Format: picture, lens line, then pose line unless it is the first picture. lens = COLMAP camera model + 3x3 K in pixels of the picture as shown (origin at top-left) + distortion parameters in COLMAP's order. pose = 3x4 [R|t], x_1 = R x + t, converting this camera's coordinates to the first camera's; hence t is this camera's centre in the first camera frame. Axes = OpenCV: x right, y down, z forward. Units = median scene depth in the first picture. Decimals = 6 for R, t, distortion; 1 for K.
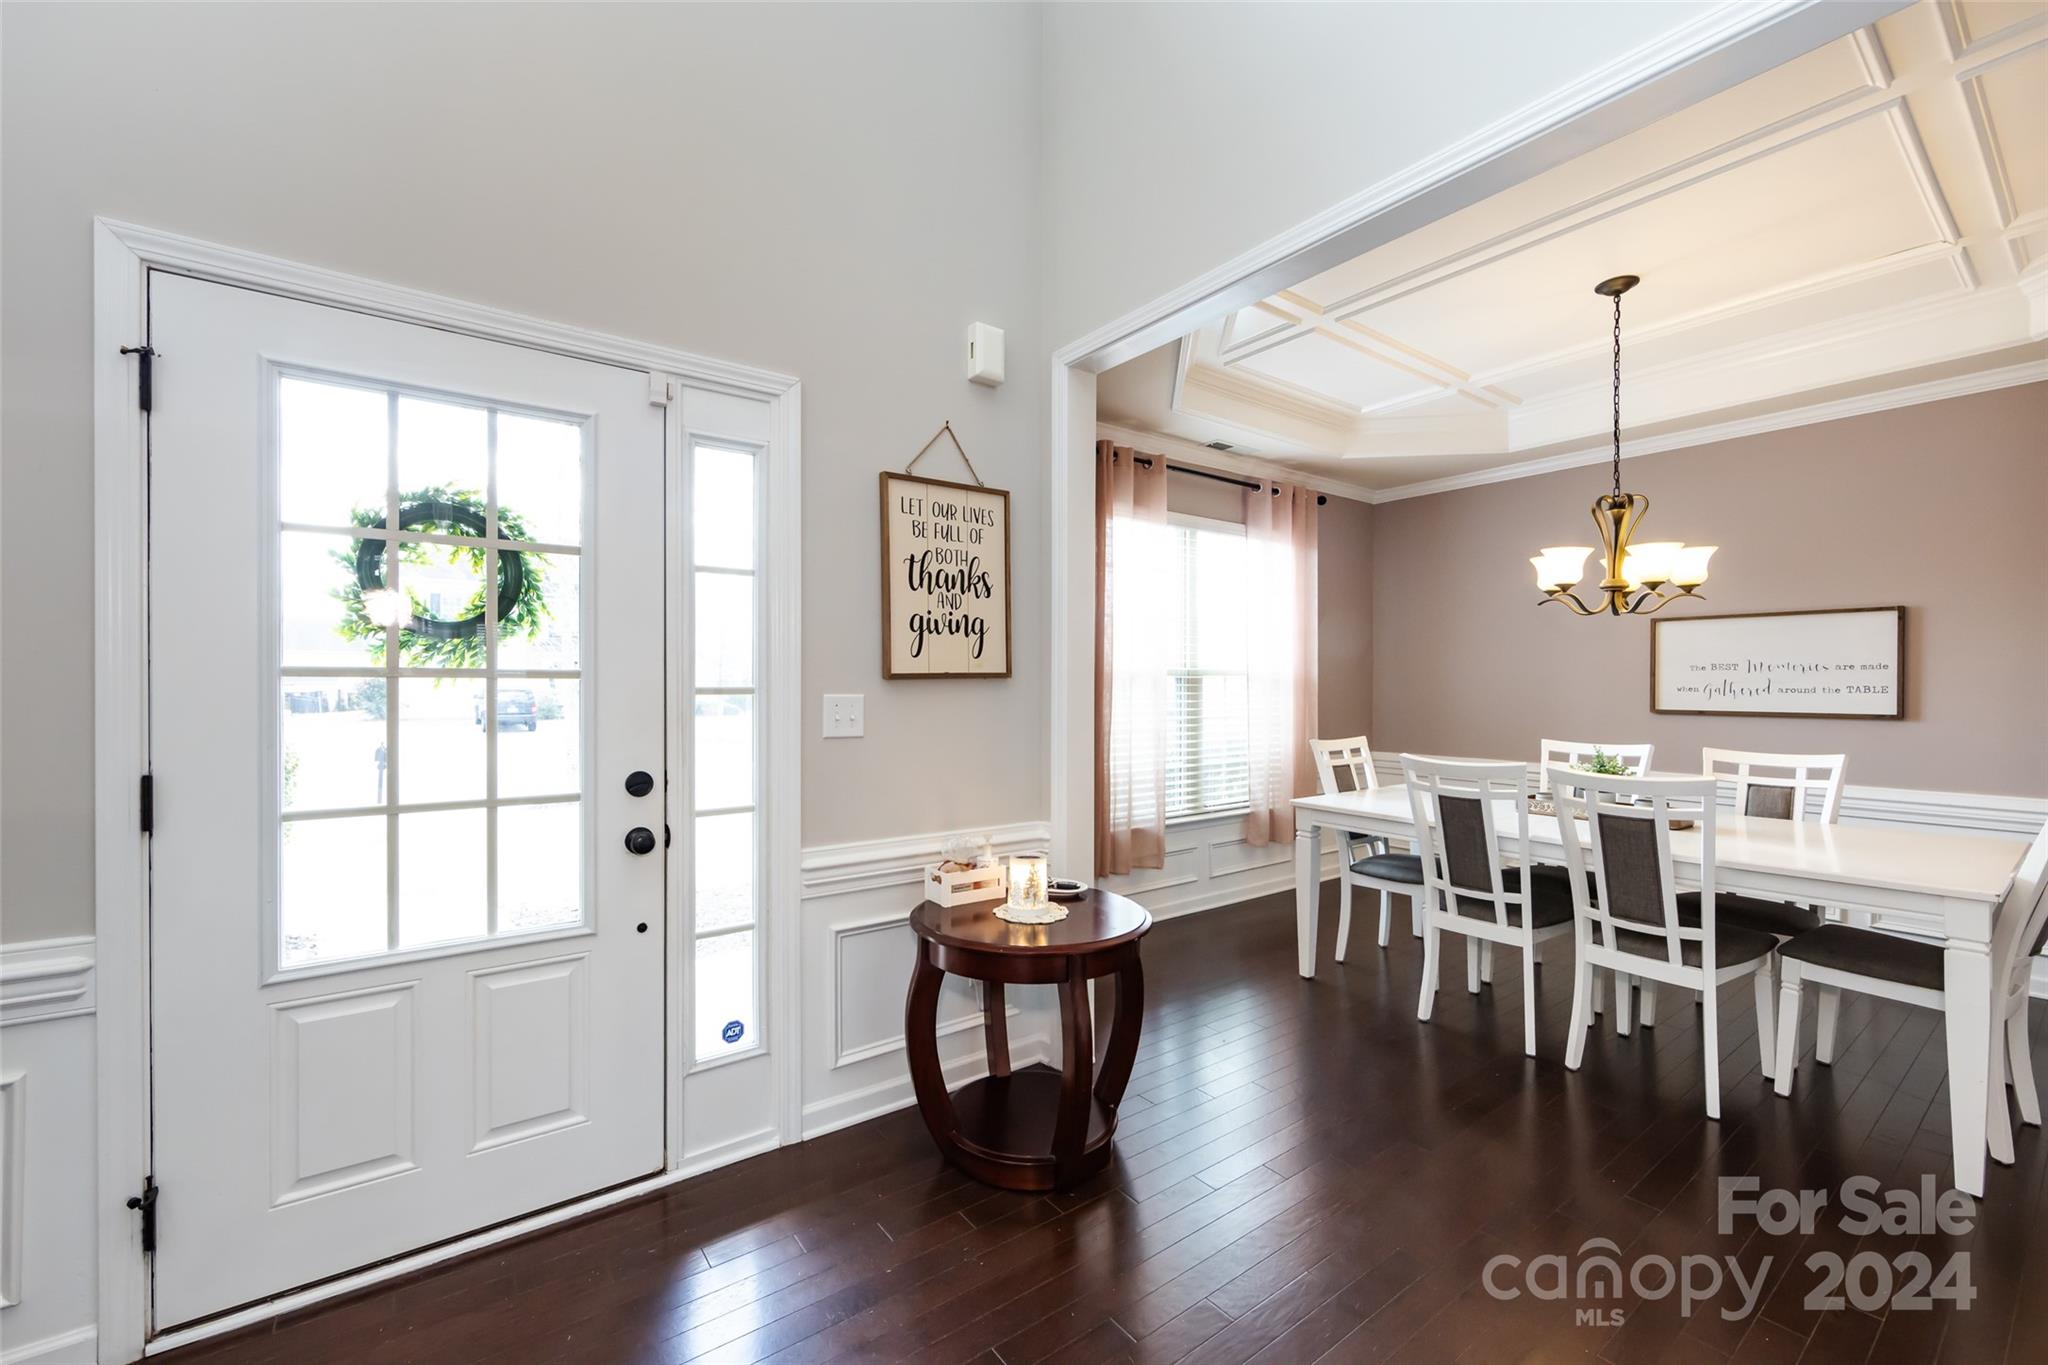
lens RADIAL K [[827.6, 0, 1041.7], [0, 827.6, 688.6], [0, 0, 1]] dist [-0.003260, -0.000249]
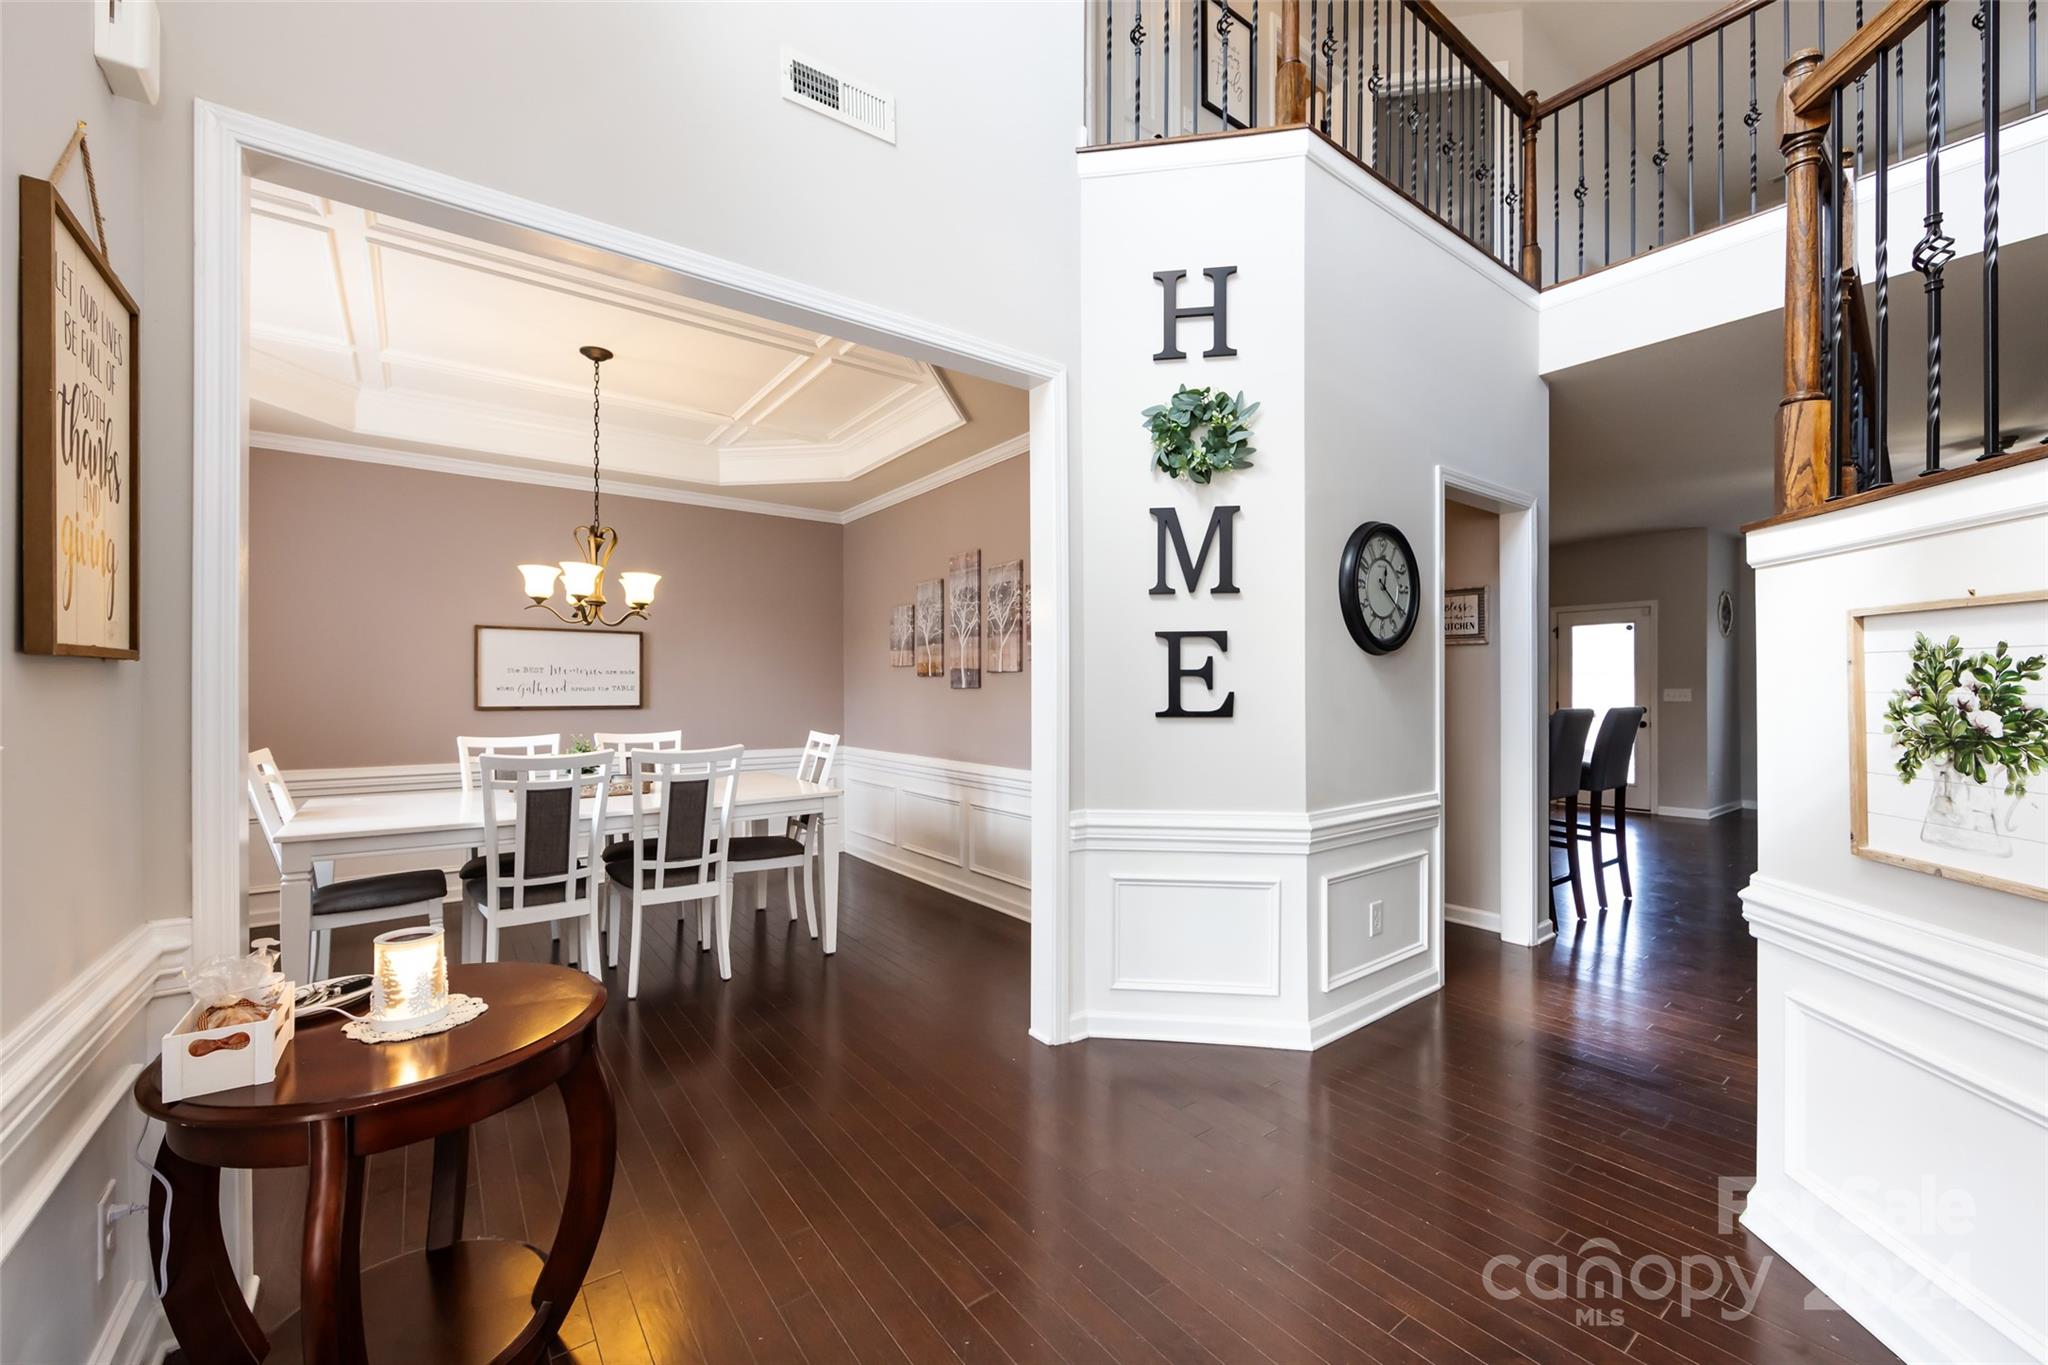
lens RADIAL K [[793.5, 0, 1023.3], [0, 793.5, 692.8], [0, 0, 1]] dist [-0.002429, -0.000264]
pose [[0.004115, -0.006400, 0.999971, -0.466061], [0.006712, 0.999957, 0.006373, 0.006682], [-0.999969, 0.006686, 0.004158, 0.372379]]
